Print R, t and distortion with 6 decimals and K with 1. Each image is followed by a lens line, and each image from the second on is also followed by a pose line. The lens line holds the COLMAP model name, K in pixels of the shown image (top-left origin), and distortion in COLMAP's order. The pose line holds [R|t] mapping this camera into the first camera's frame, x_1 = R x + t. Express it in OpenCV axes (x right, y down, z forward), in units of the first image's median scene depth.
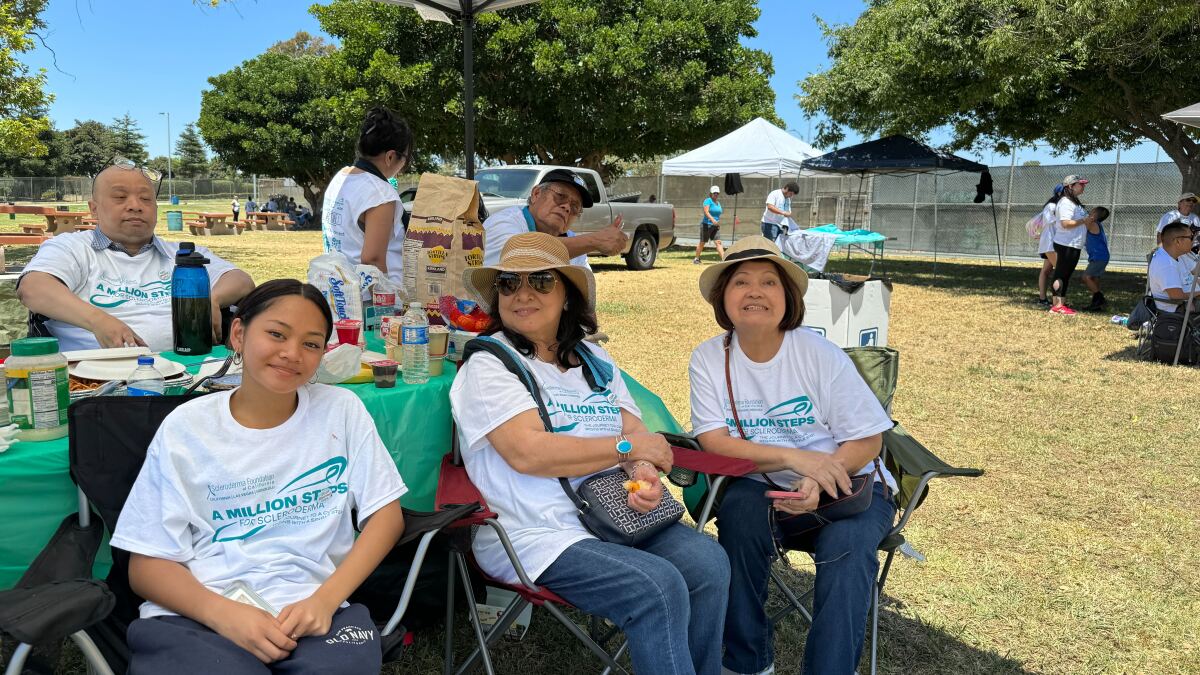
lens RADIAL K [[825.7, 0, 600.0], [0, 825.7, 337.5], [0, 0, 1]] dist [0.007909, 0.000953]
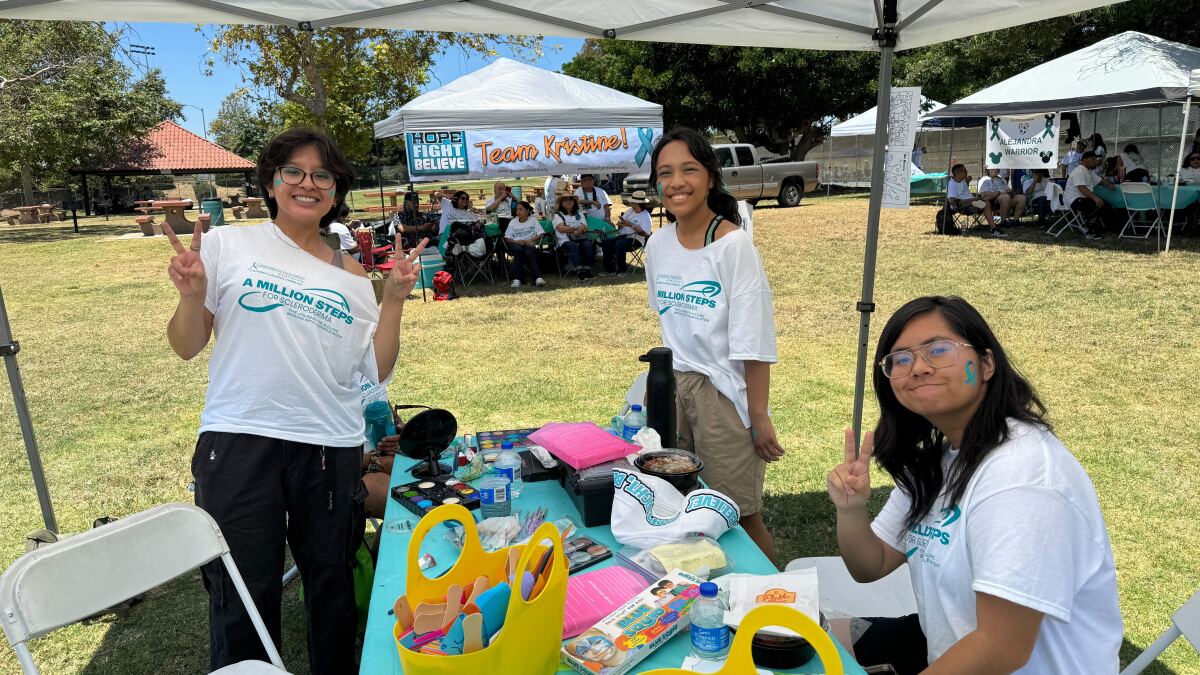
lens RADIAL K [[863.4, 0, 600.0], [0, 863.4, 337.5], [0, 0, 1]] dist [0.004549, -0.000360]
pose [[0.927092, 0.000532, -0.374834, 0.320950], [0.016379, 0.998986, 0.041929, 0.085016], [0.374476, -0.045011, 0.926143, -0.606836]]
